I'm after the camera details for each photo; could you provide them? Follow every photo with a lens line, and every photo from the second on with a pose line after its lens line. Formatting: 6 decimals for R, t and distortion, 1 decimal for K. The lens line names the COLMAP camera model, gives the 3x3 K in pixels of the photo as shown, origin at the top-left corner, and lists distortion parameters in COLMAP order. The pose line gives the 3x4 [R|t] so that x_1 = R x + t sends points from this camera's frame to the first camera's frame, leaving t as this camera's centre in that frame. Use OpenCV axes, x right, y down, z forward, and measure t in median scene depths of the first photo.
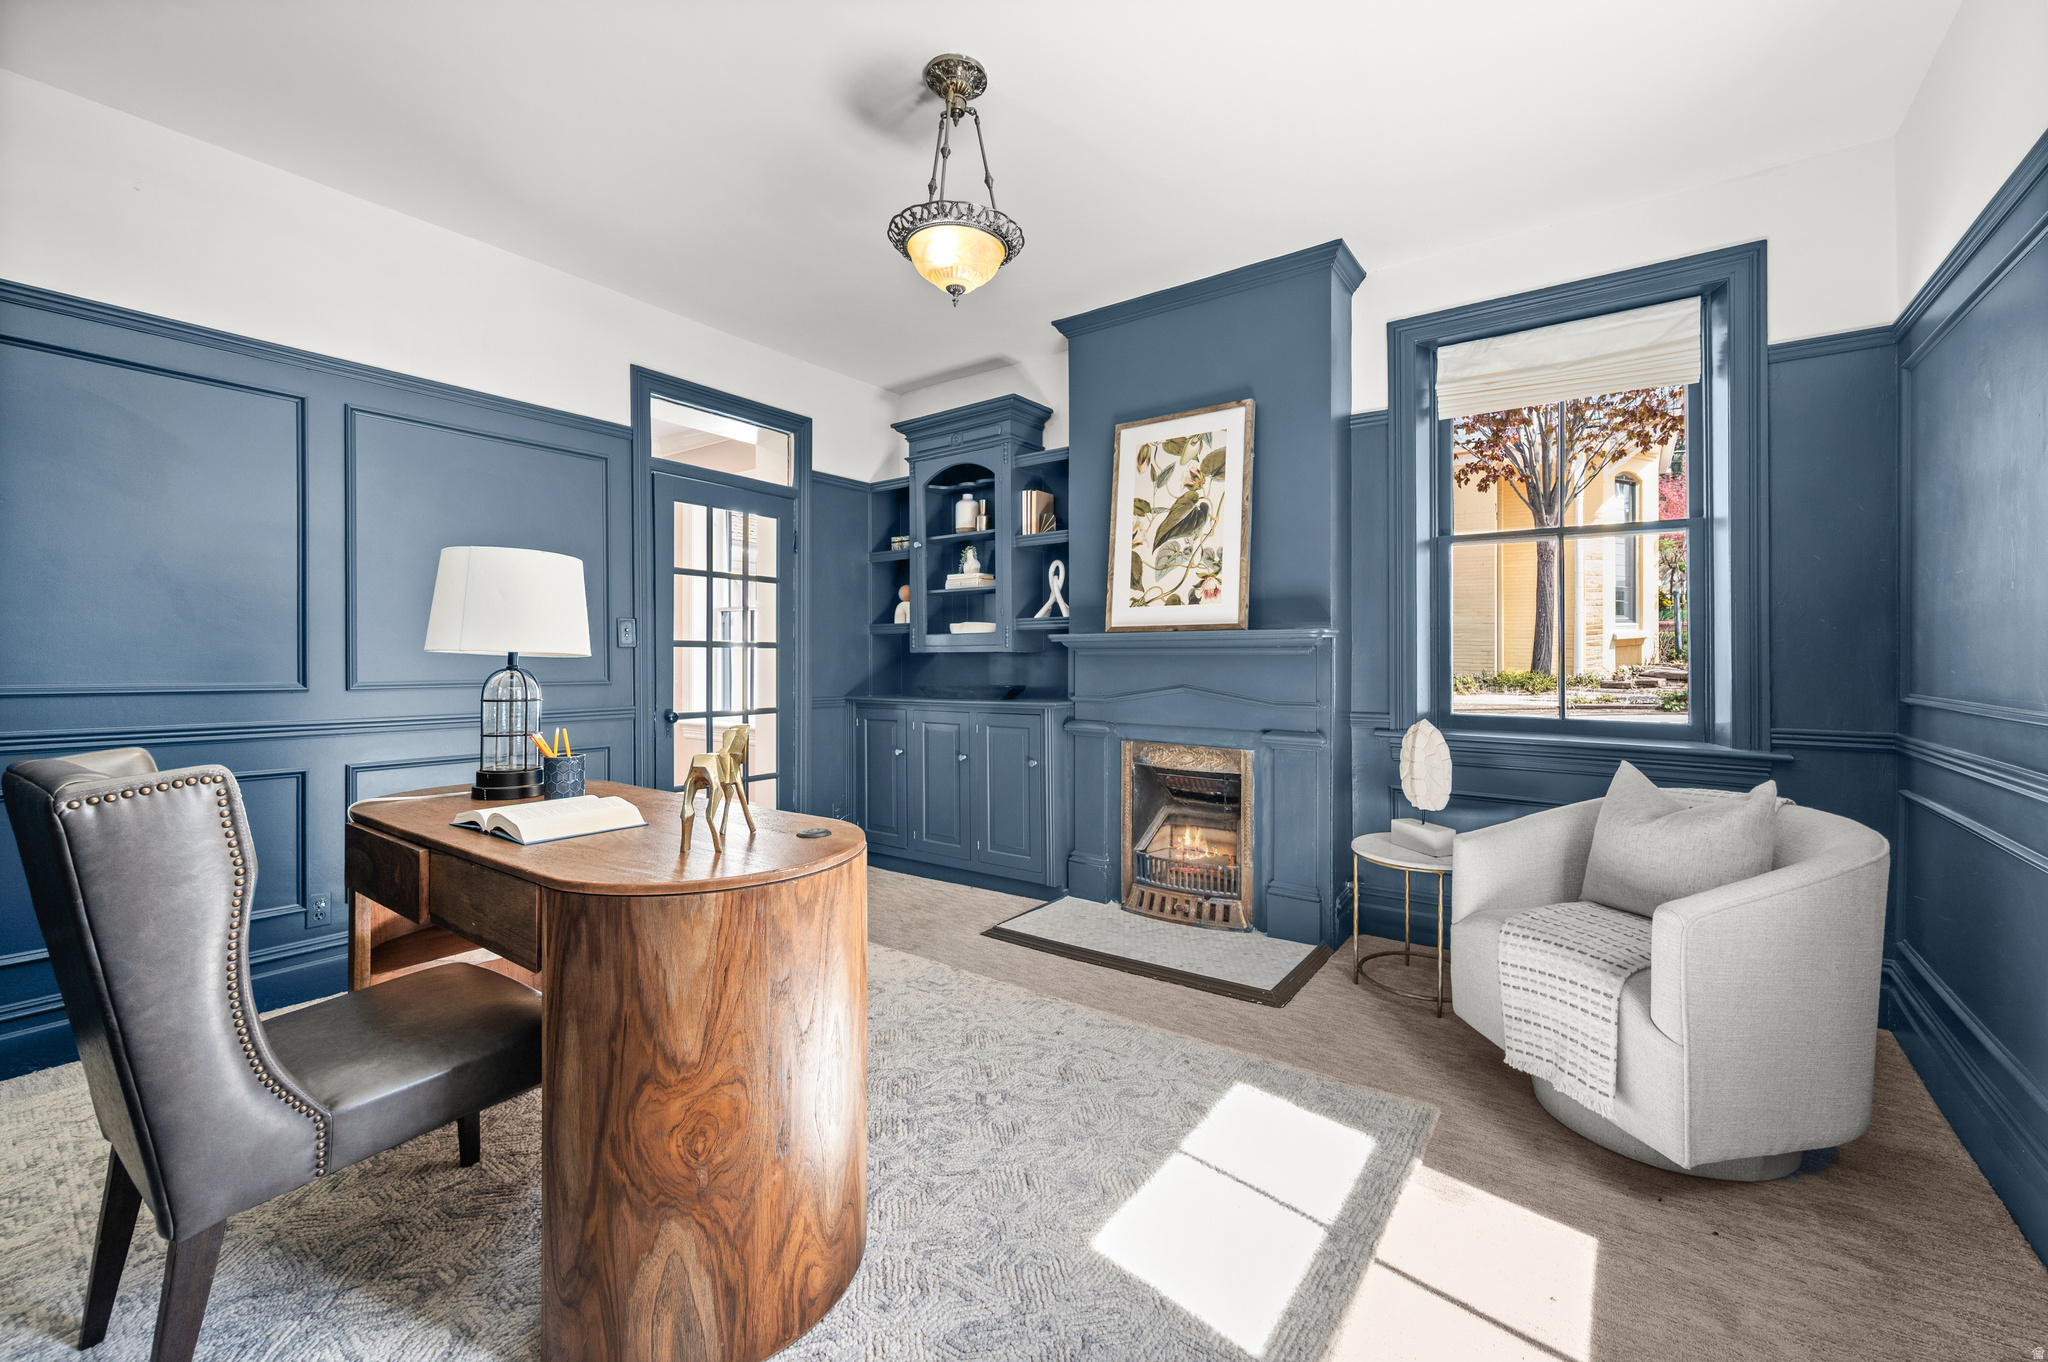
lens RADIAL K [[821.4, 0, 1031.5], [0, 821.4, 669.3], [0, 0, 1]] dist [-0.003955, 0.000806]
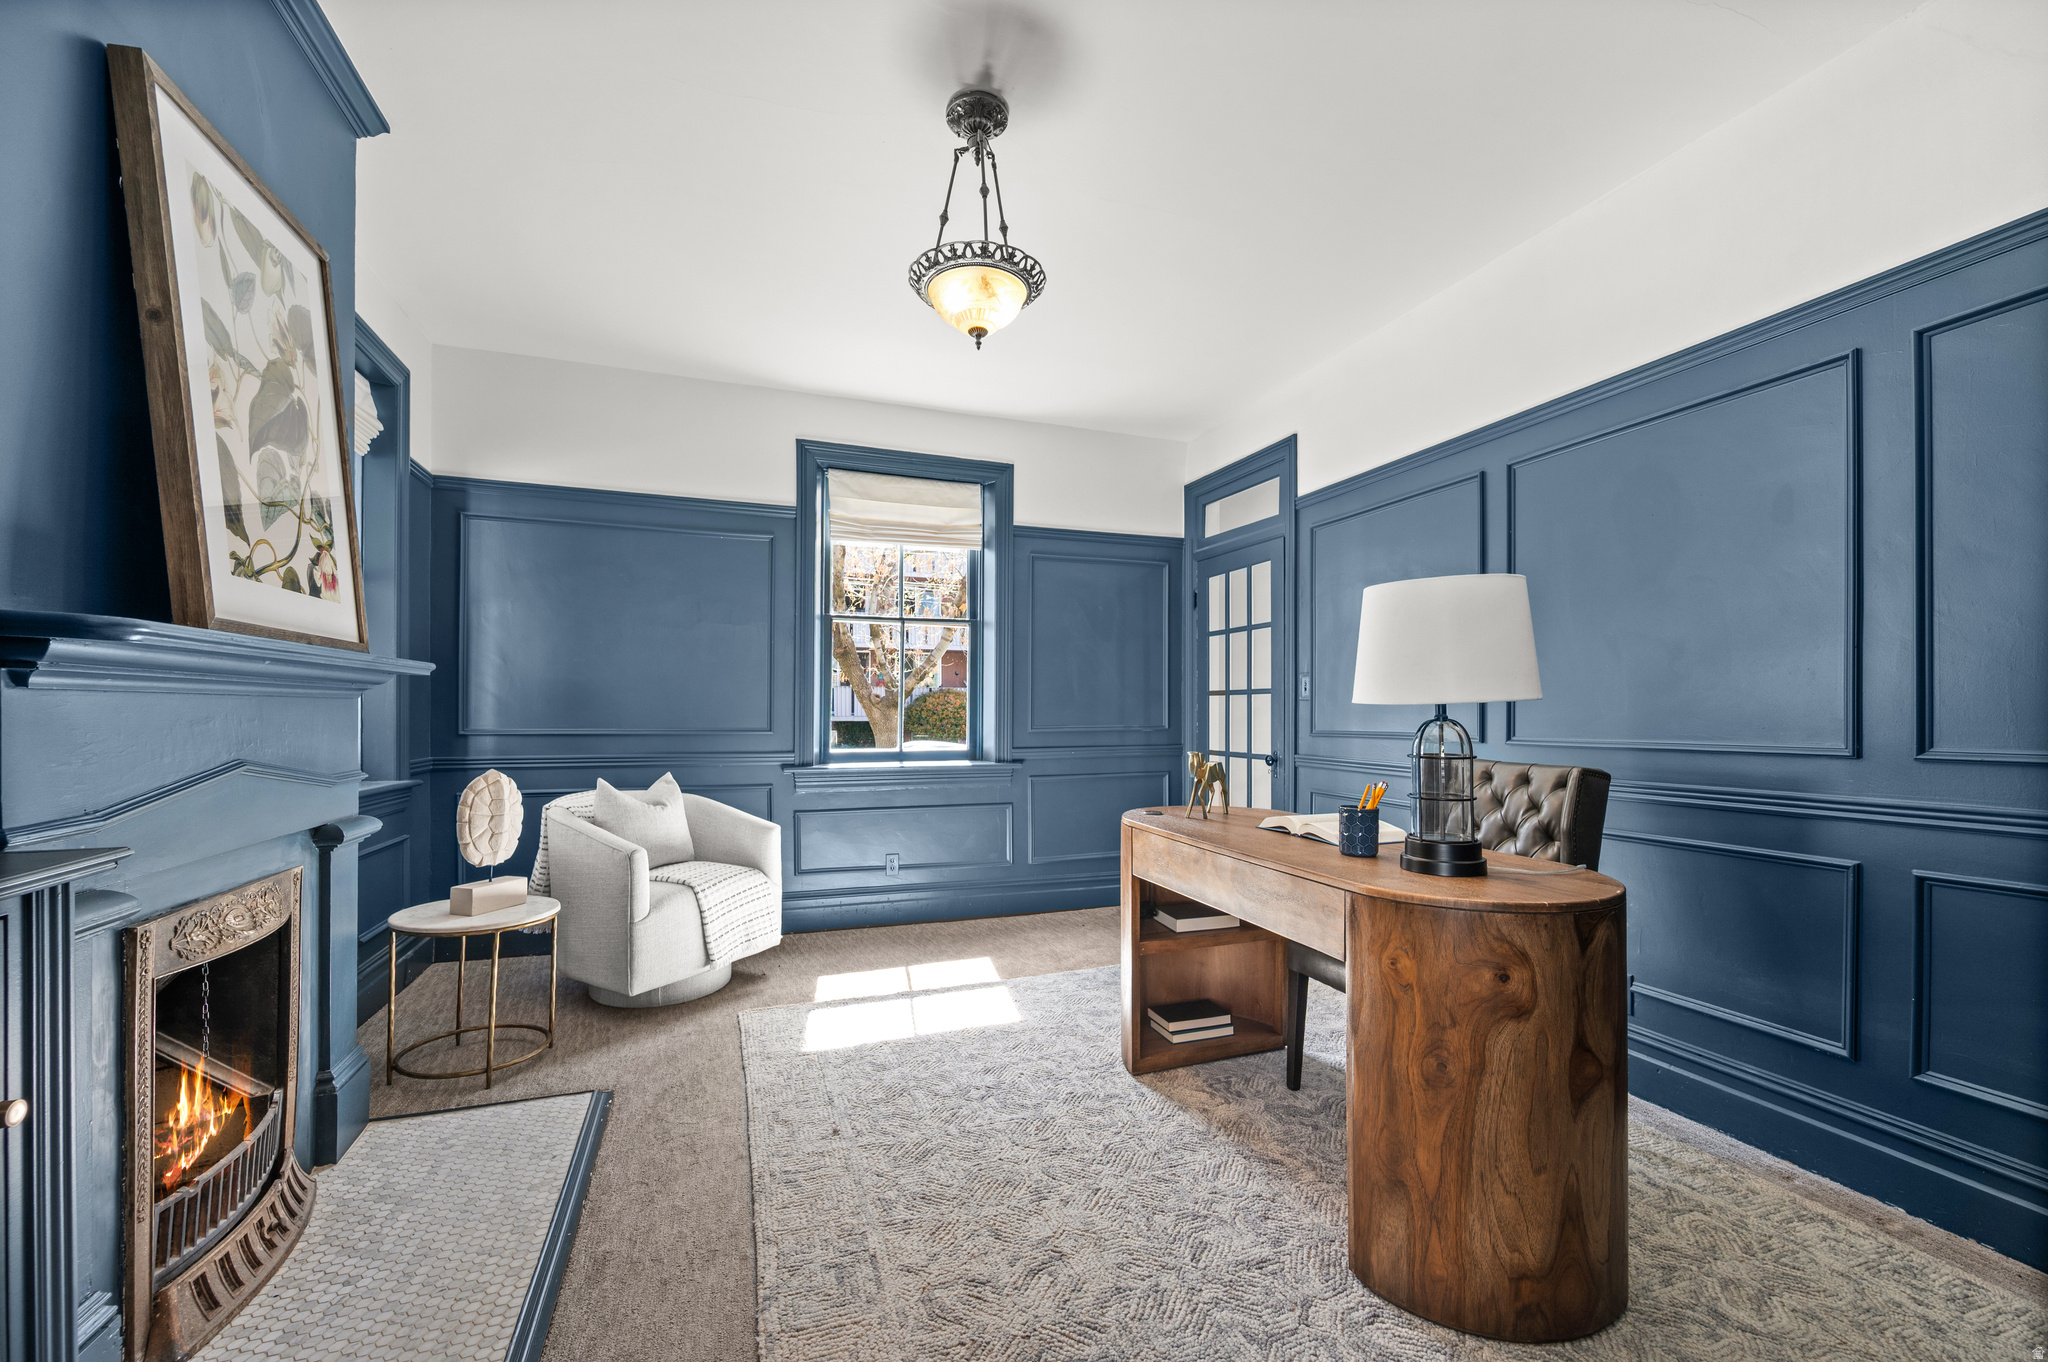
lens RADIAL K [[821.4, 0, 1027.5], [0, 821.4, 699.9], [0, 0, 1]] dist [-0.003955, 0.000806]
pose [[-0.835543, -0.002111, 0.549421, -0.665282], [-0.004037, 0.999989, -0.002297, -0.022176], [-0.549410, -0.004138, -0.835543, 1.739657]]
